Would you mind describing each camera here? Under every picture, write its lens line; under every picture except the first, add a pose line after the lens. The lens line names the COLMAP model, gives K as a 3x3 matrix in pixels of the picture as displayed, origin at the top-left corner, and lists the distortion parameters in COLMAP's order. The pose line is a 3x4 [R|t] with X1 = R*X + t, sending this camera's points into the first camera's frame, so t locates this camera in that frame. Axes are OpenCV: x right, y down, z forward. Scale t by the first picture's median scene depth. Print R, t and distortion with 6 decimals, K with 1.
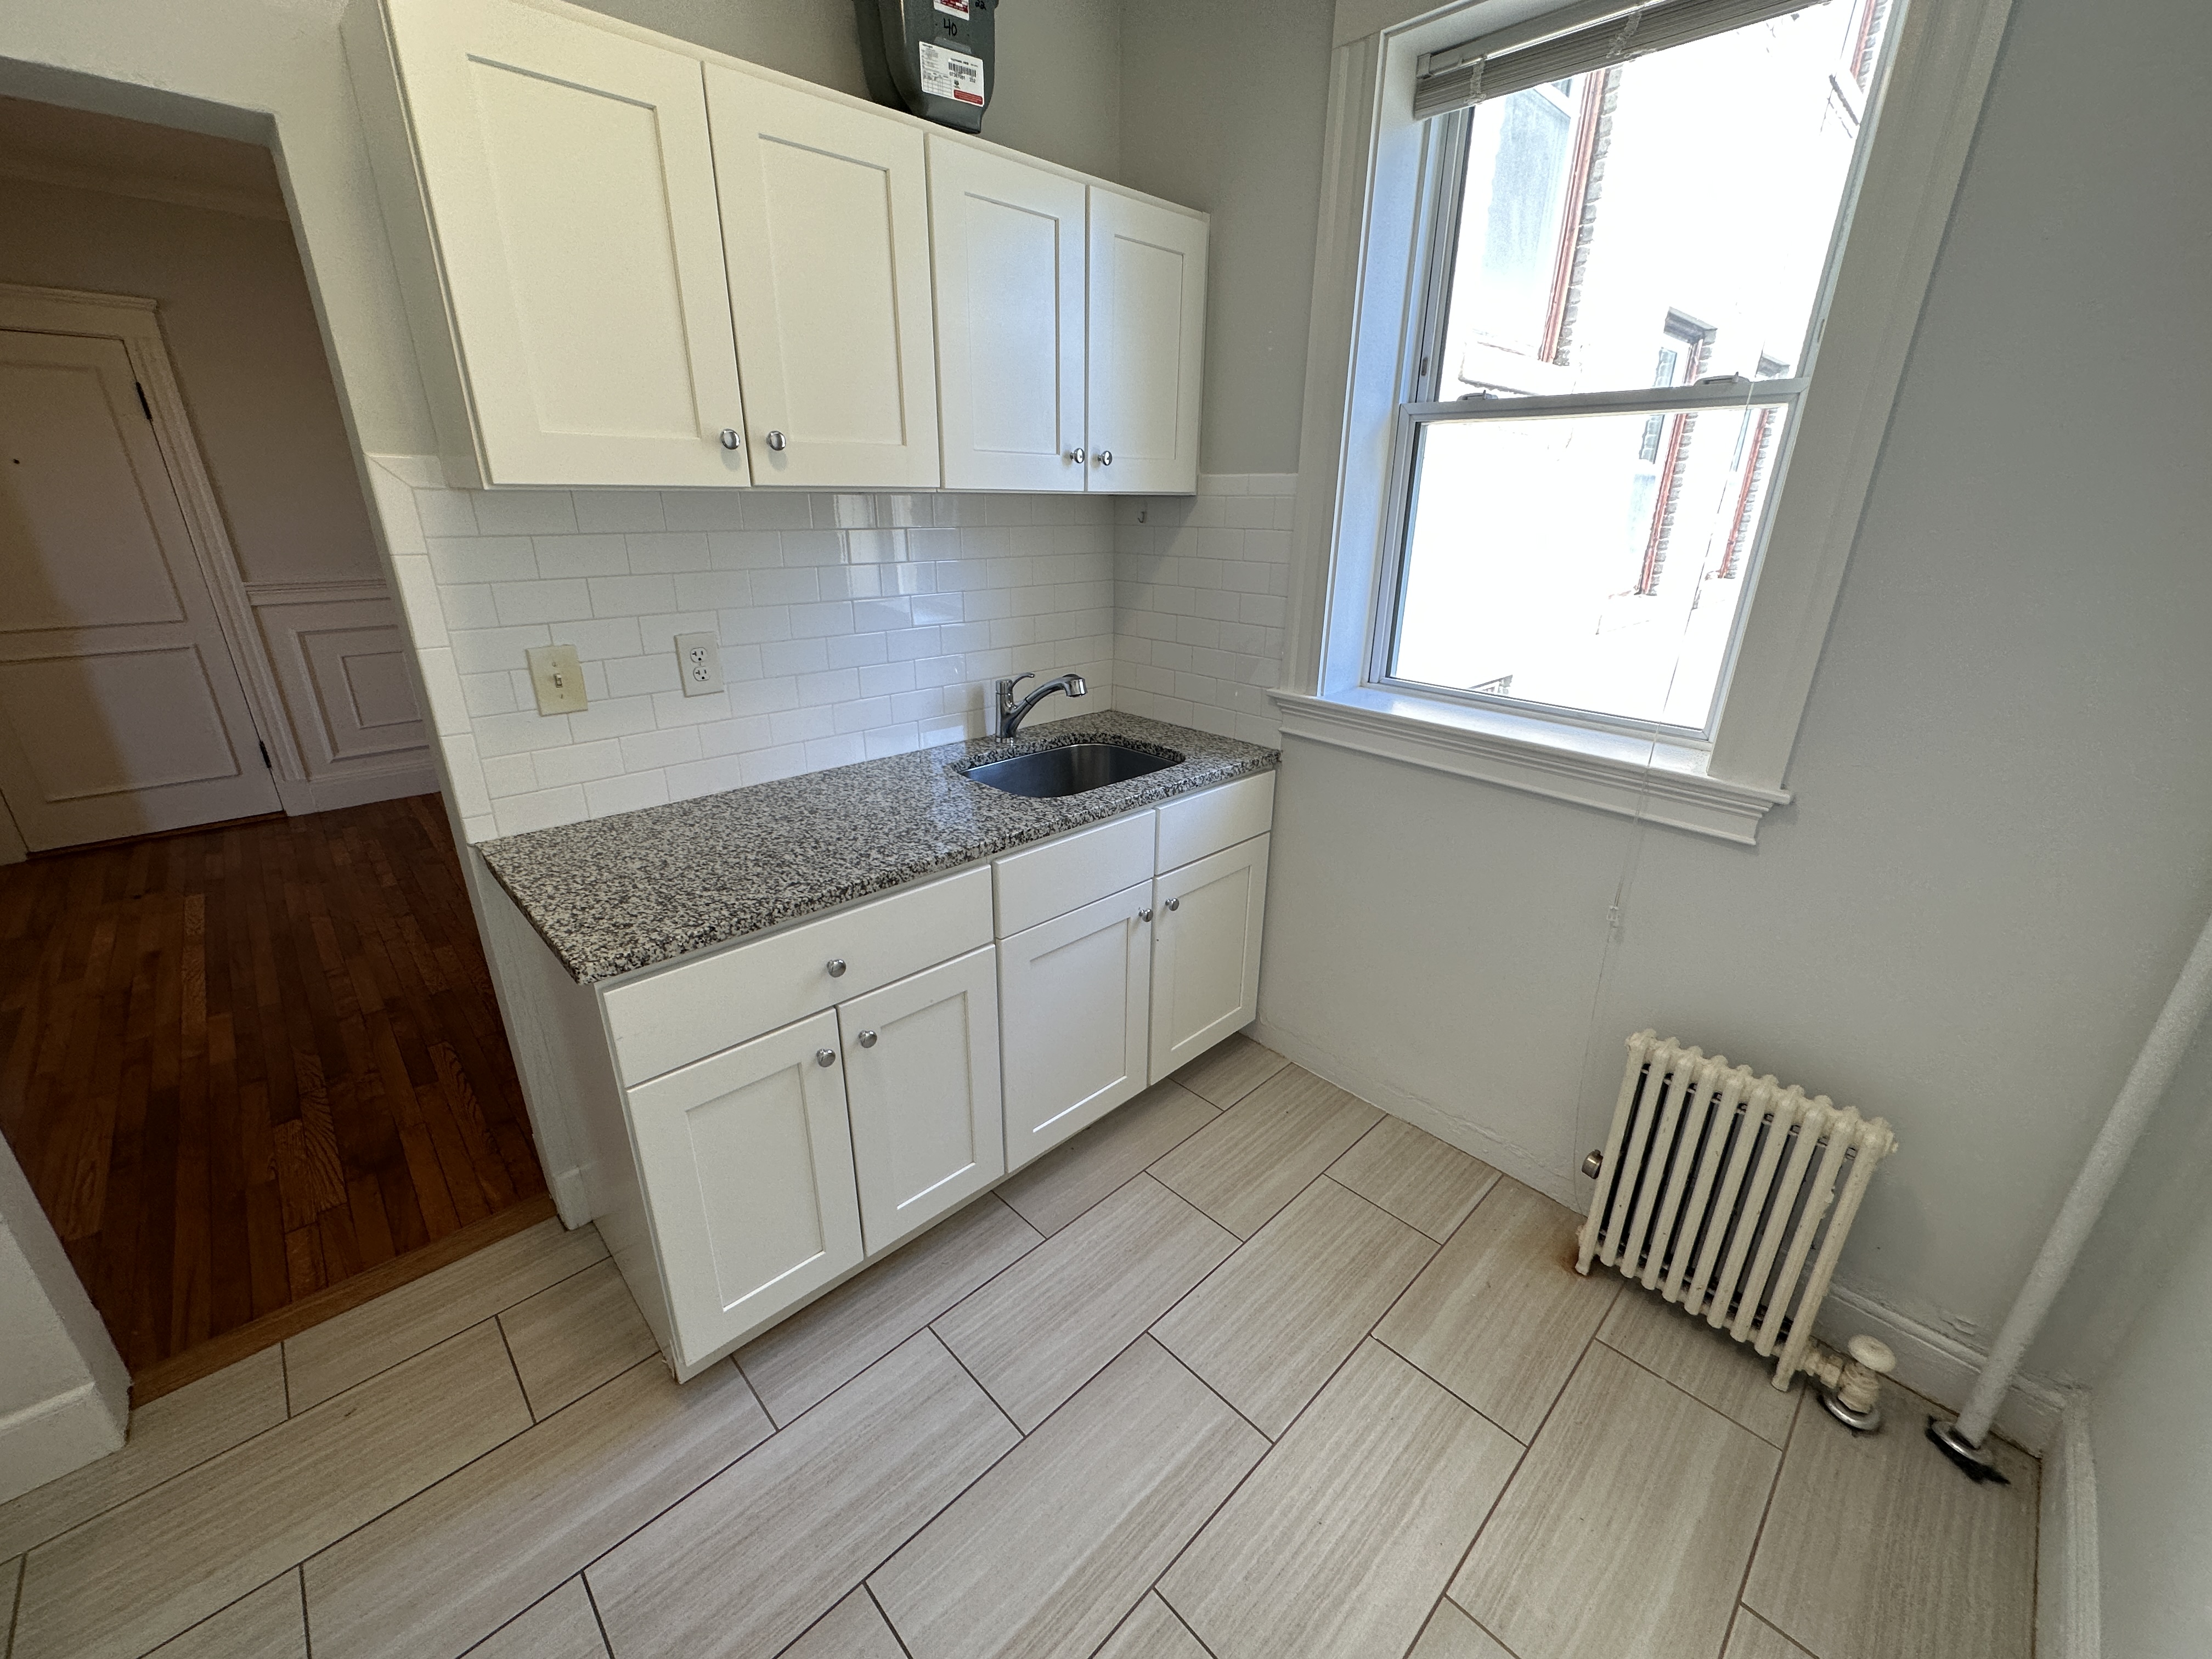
lens RADIAL K [[881.5, 0, 1106.0], [0, 881.5, 825.4], [0, 0, 1]] dist [-0.003308, 0.000574]
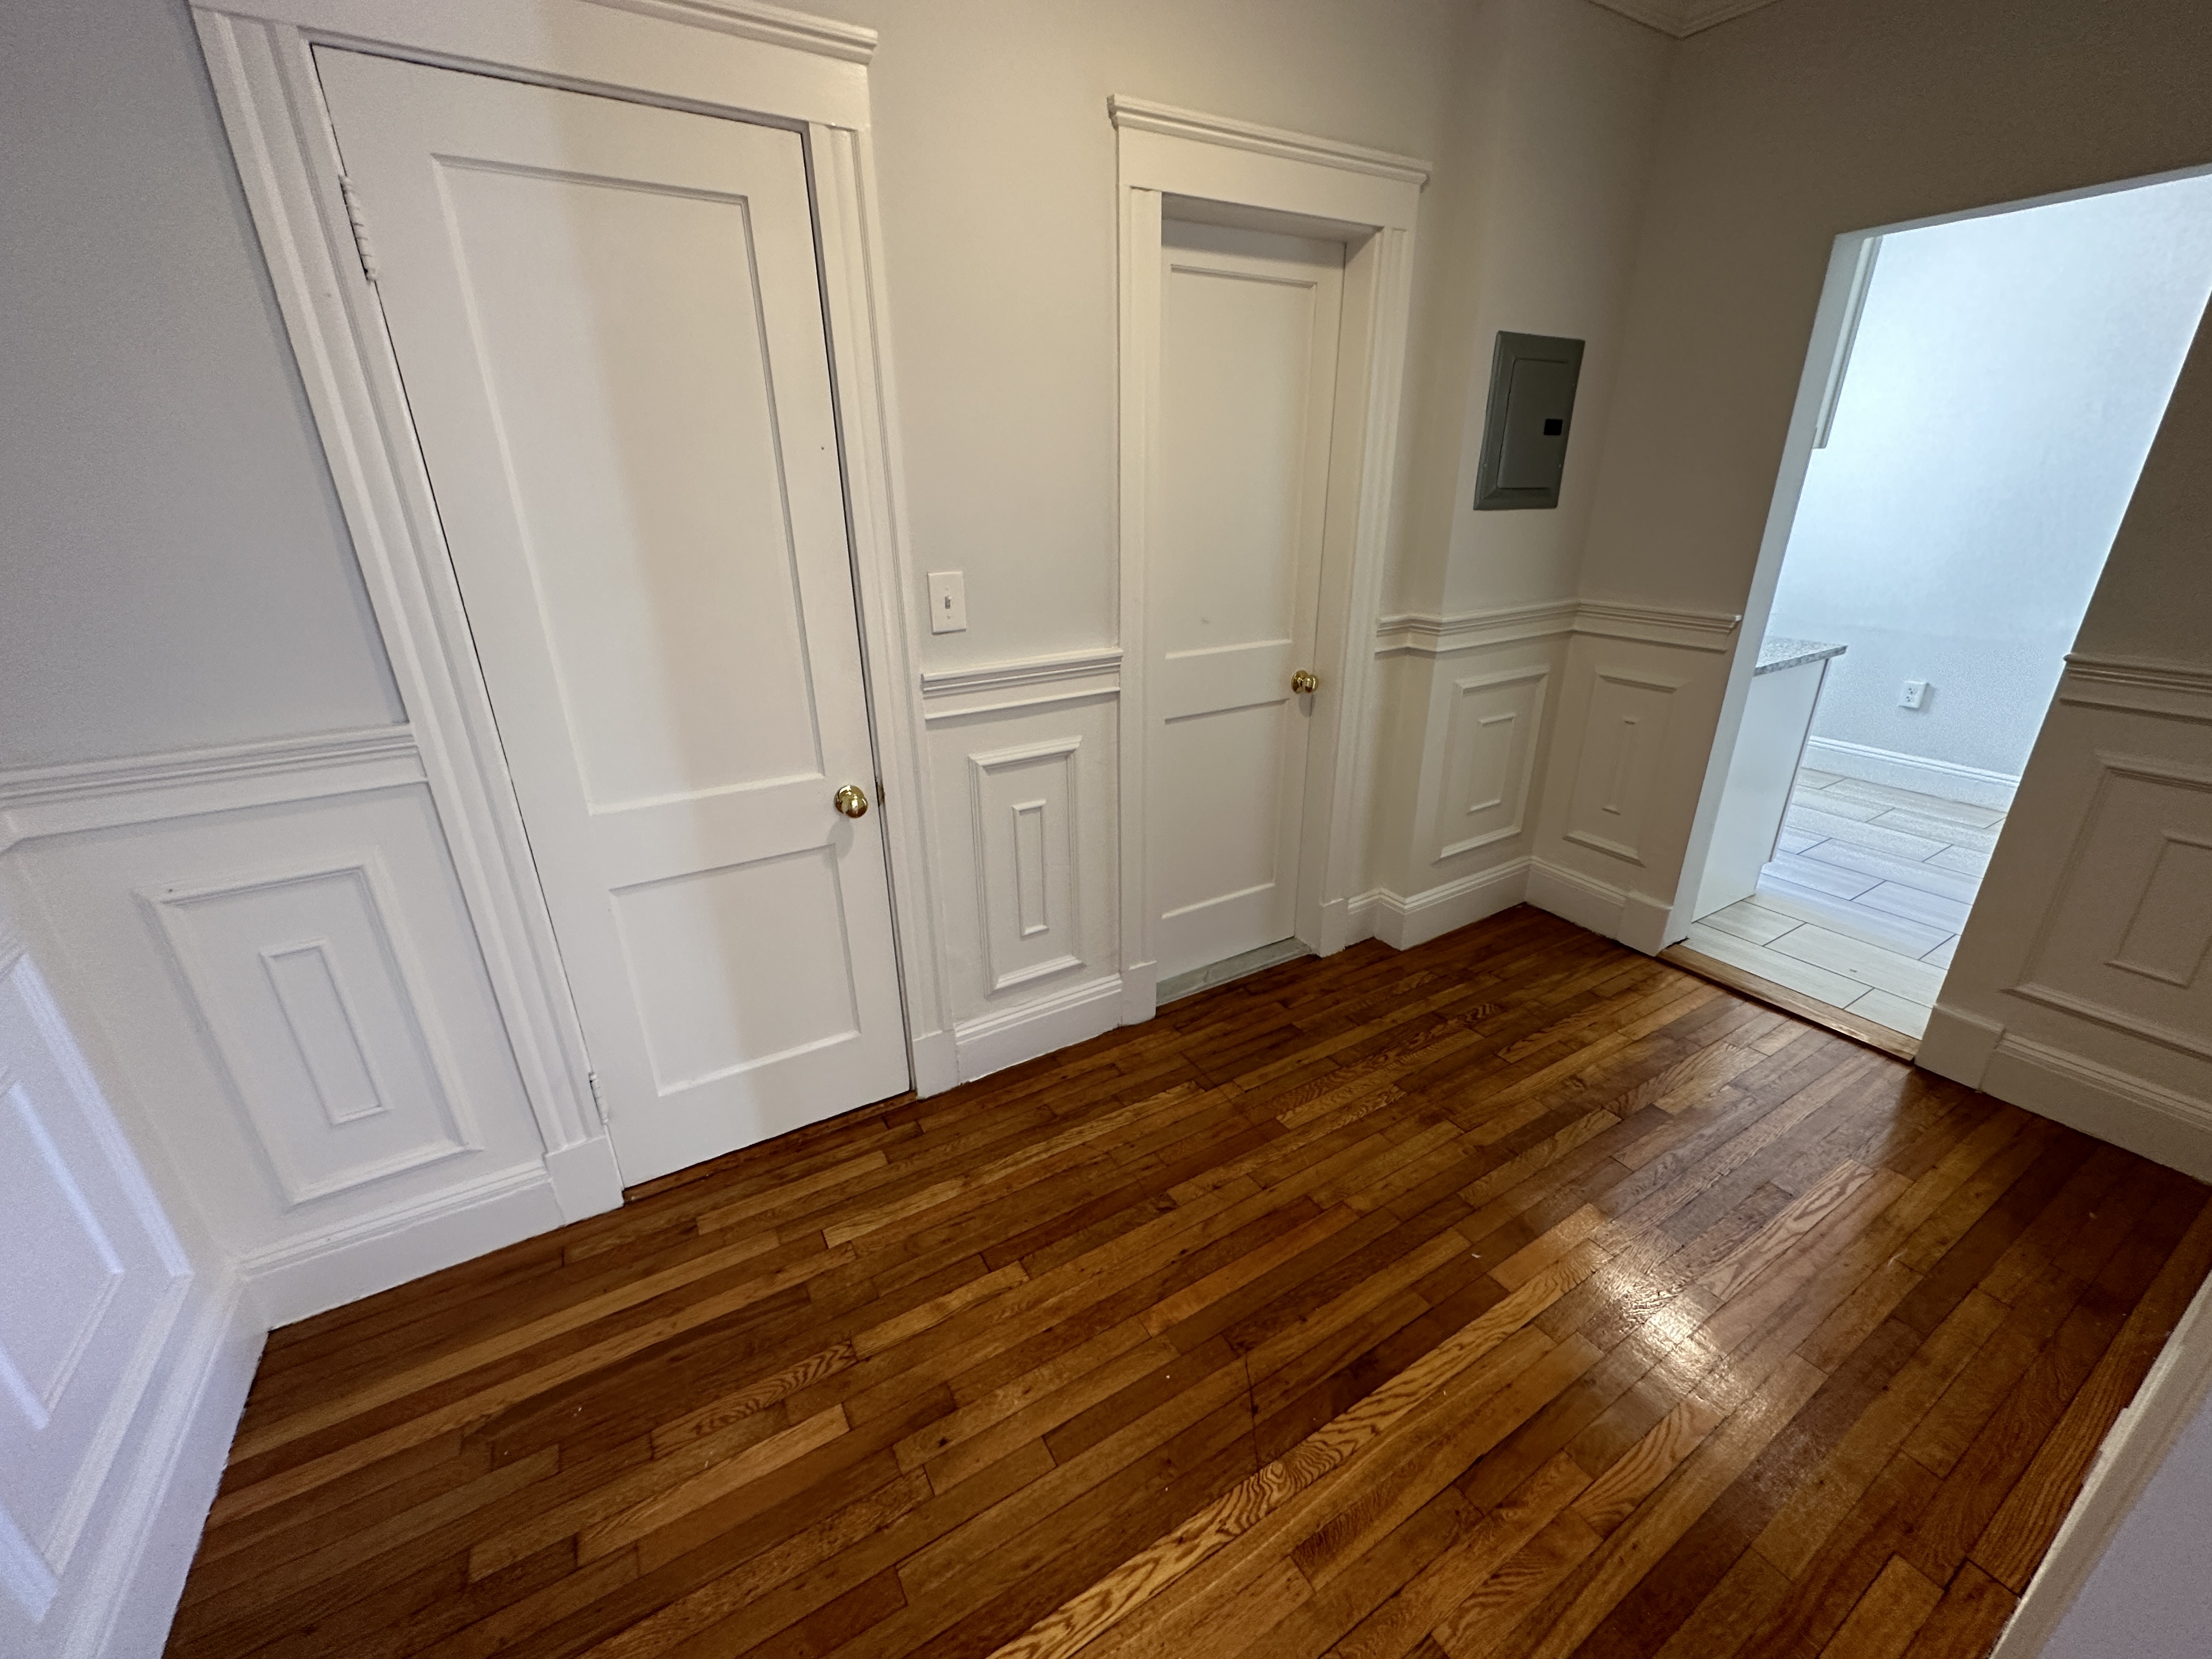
lens RADIAL K [[881.5, 0, 1103.2], [0, 881.5, 829.3], [0, 0, 1]] dist [-0.003308, 0.000574]
pose [[0.228284, -0.374116, 0.898846, -1.352054], [0.359394, 0.890401, 0.279324, -0.320687], [-0.904833, 0.259274, 0.337719, 0.848197]]
